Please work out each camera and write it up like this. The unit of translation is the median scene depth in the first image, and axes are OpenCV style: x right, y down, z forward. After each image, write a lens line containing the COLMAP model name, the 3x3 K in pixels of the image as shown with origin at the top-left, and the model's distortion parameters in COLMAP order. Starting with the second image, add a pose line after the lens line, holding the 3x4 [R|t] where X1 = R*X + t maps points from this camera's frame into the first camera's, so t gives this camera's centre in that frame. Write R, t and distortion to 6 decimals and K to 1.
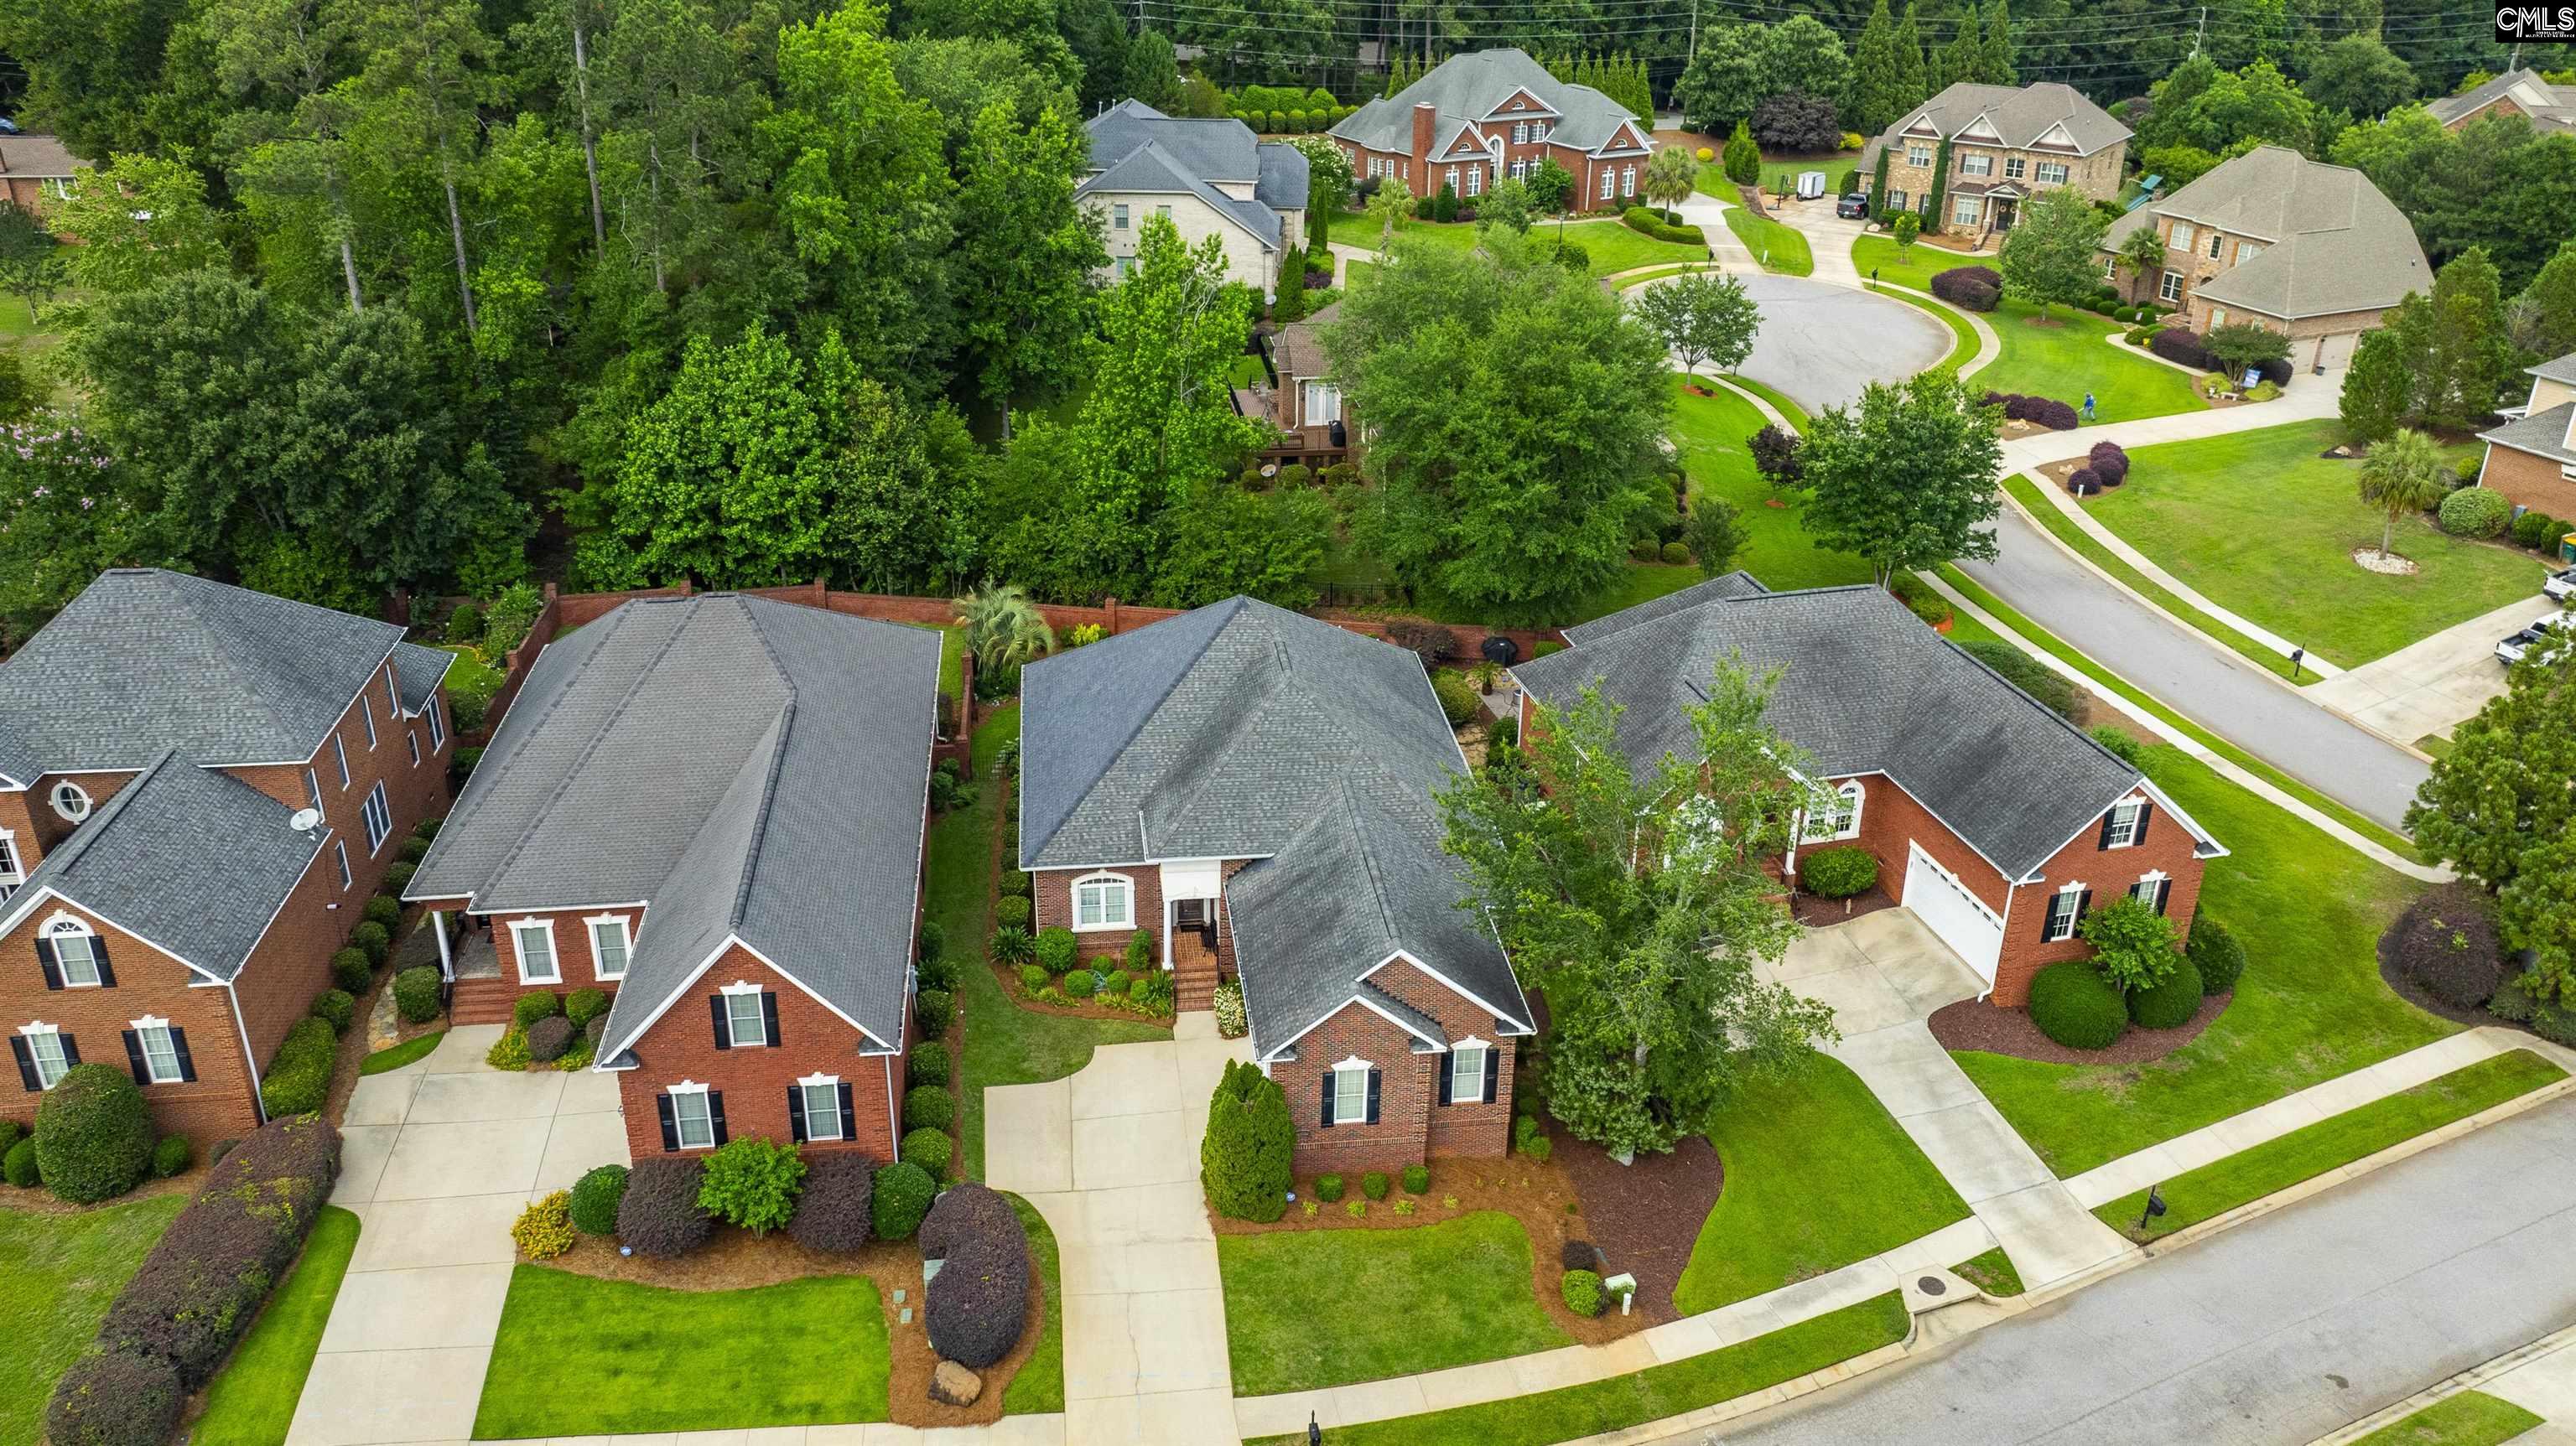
lens RADIAL K [[1942.1, 0, 1281.9], [0, 1942.1, 714.1], [0, 0, 1]] dist [-0.037167, 0.030653]
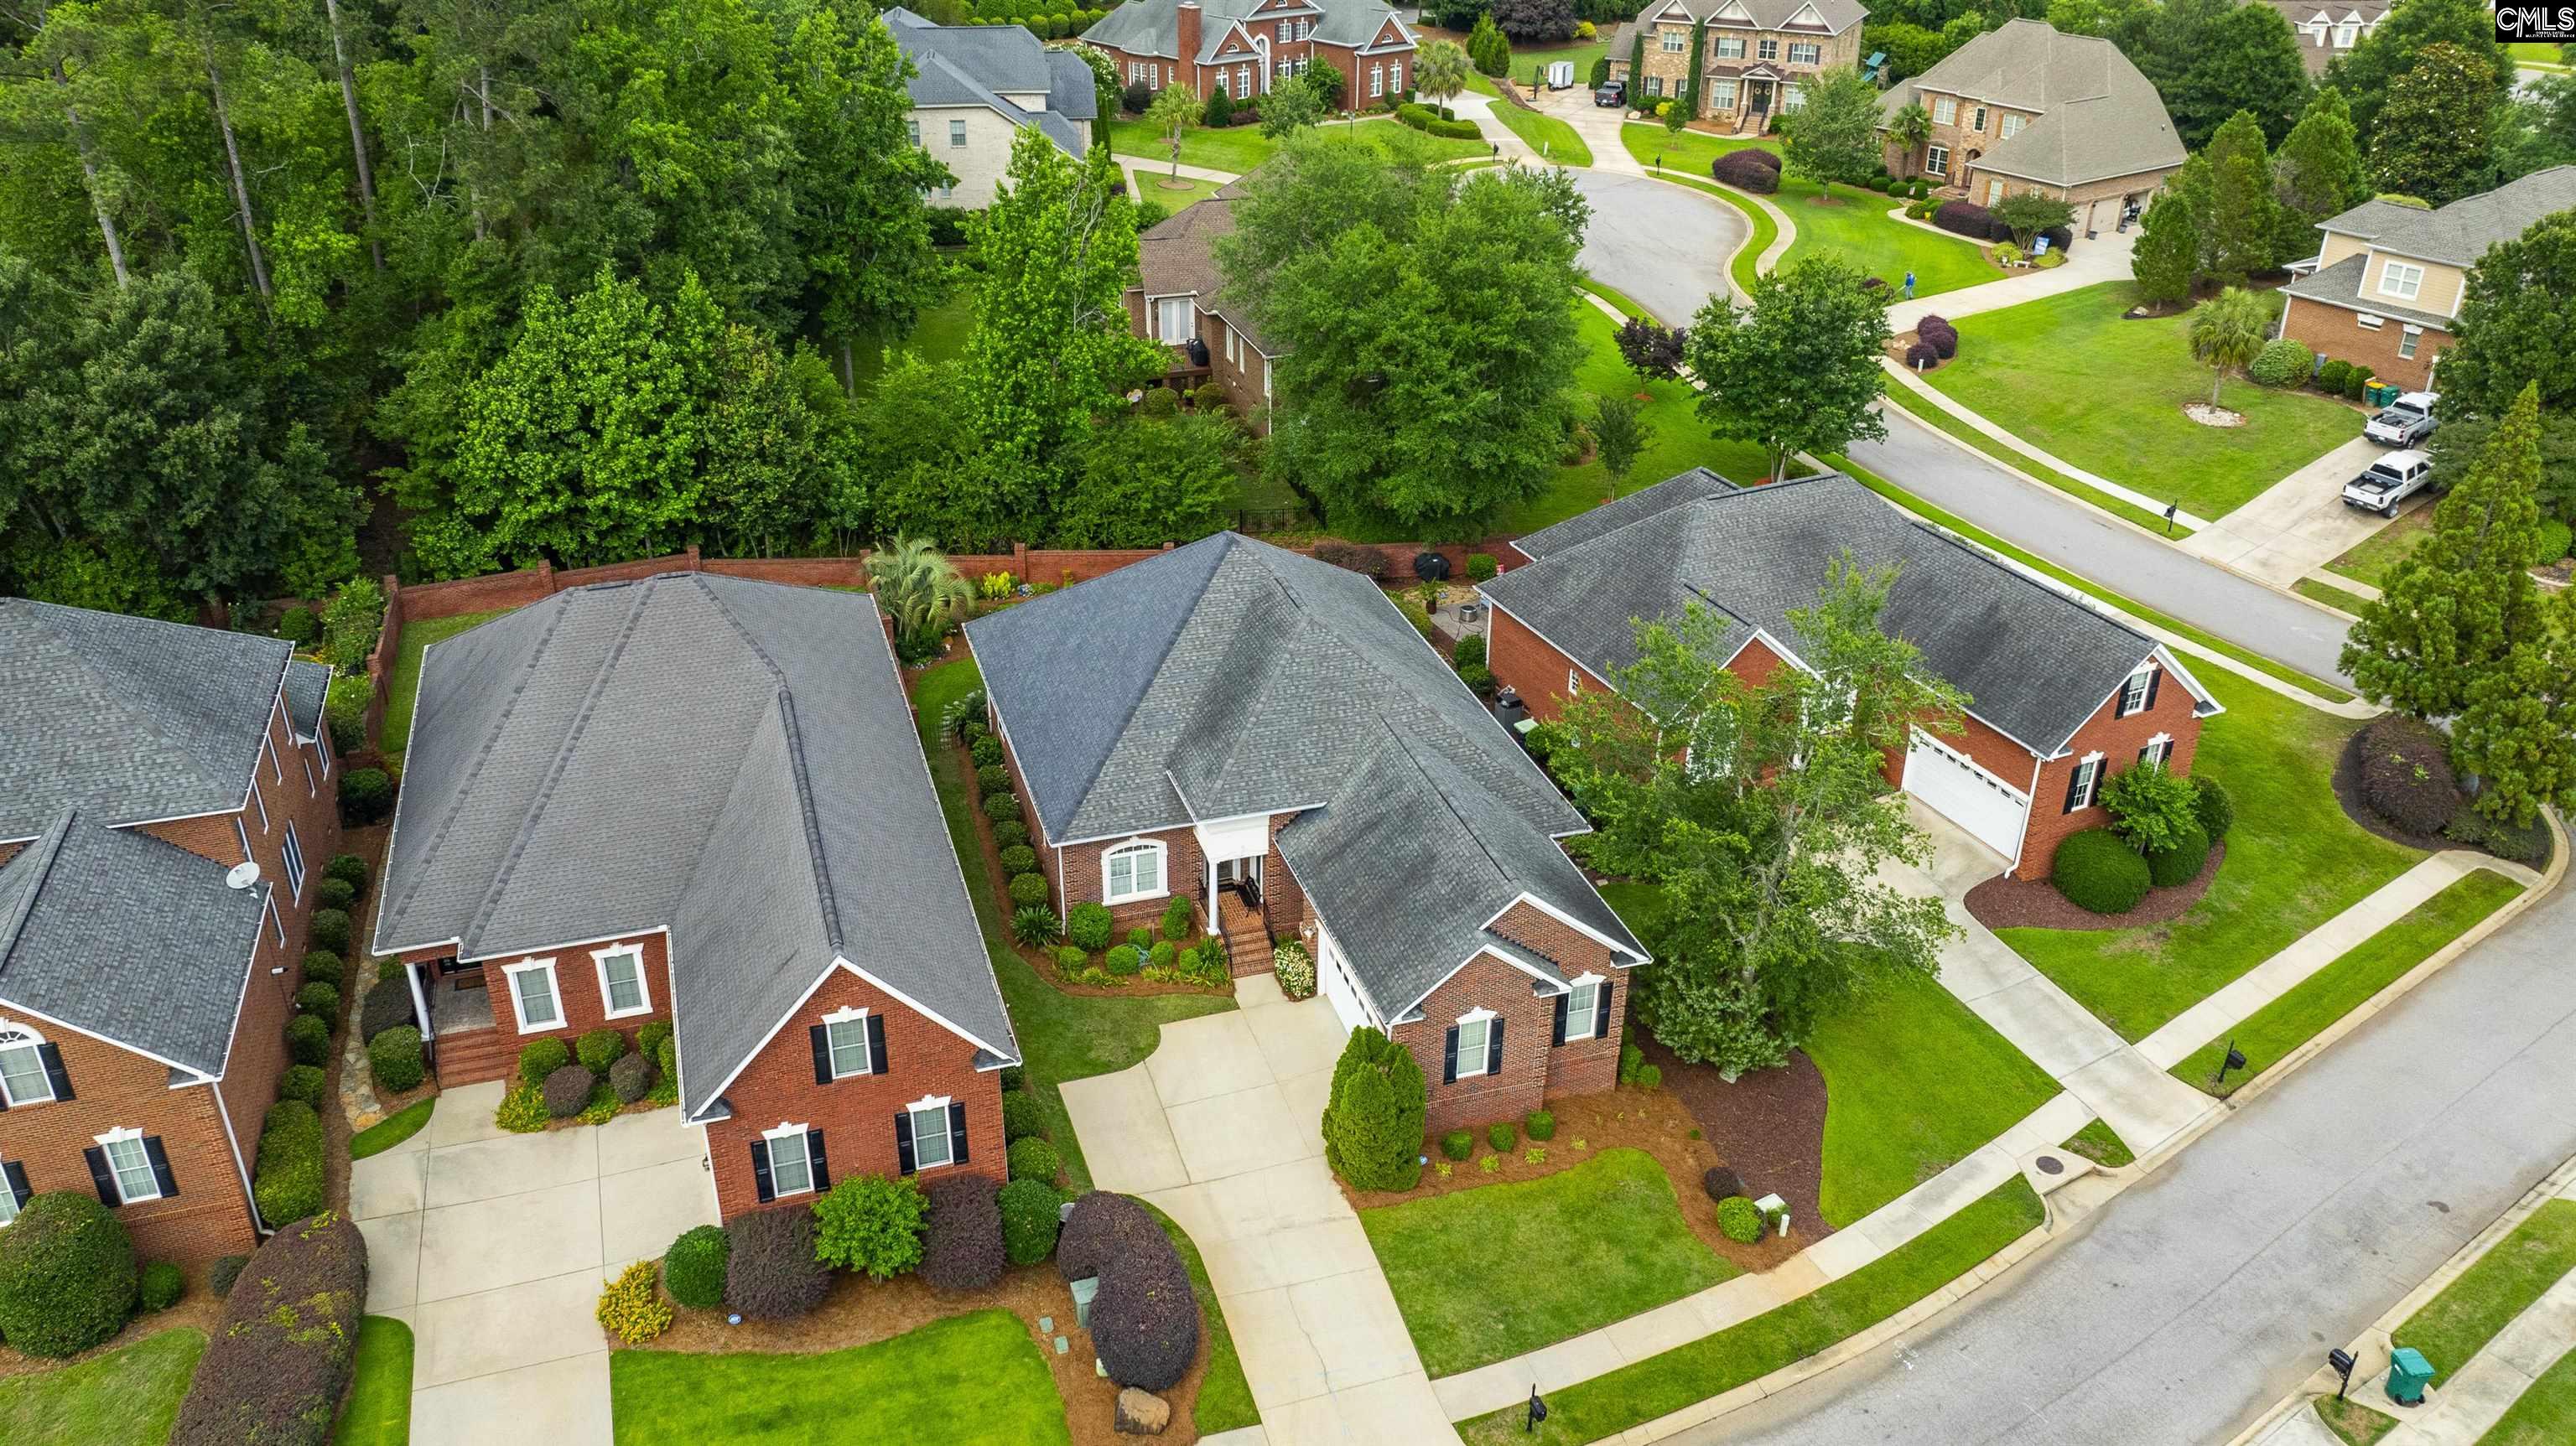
lens RADIAL K [[1942.1, 0, 1287.0], [0, 1942.1, 727.8], [0, 0, 1]] dist [-0.037167, 0.030653]
pose [[0.981831, -0.092395, 0.165742, -0.157470], [0.083952, 0.994823, 0.057257, -0.017658], [-0.170174, -0.042302, 0.984506, 0.066105]]
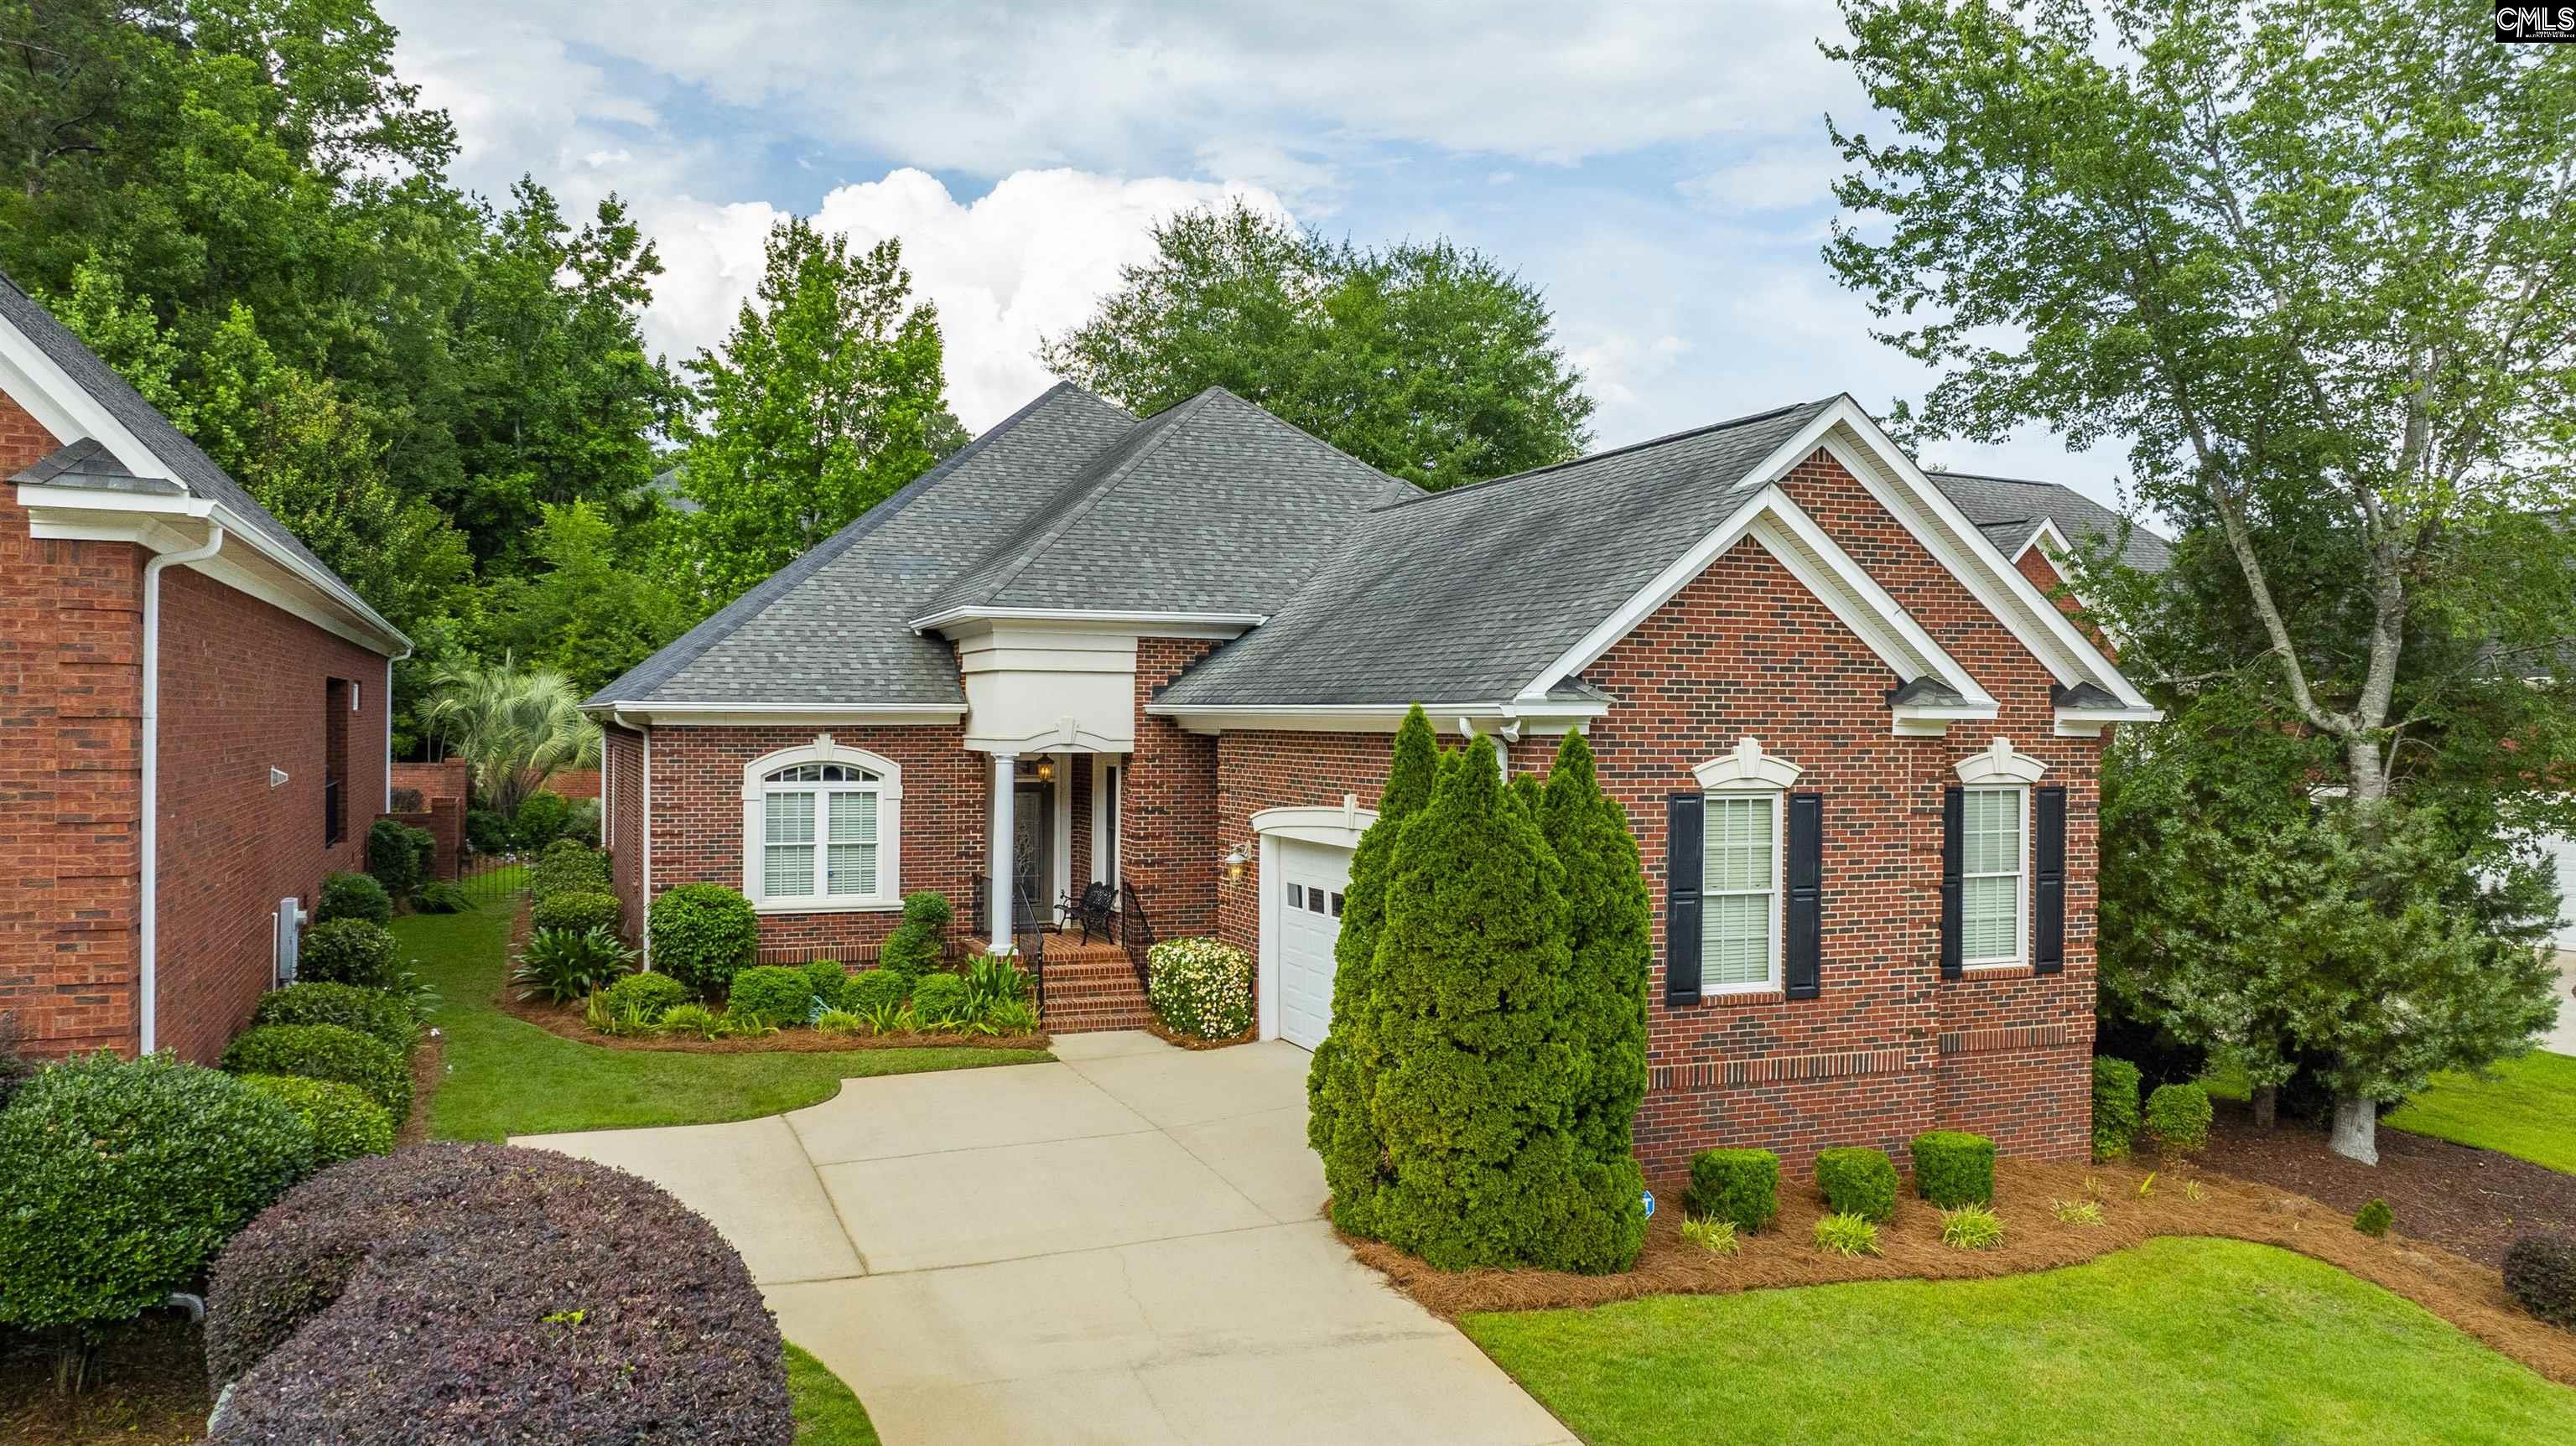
lens RADIAL K [[1942.1, 0, 1286.5], [0, 1942.1, 705.9], [0, 0, 1]] dist [-0.037167, 0.030653]
pose [[0.965228, -0.004561, 0.261371, -0.097282], [0.115764, 0.903922, -0.411733, 0.233529], [-0.234381, 0.427674, 0.873018, 0.574851]]
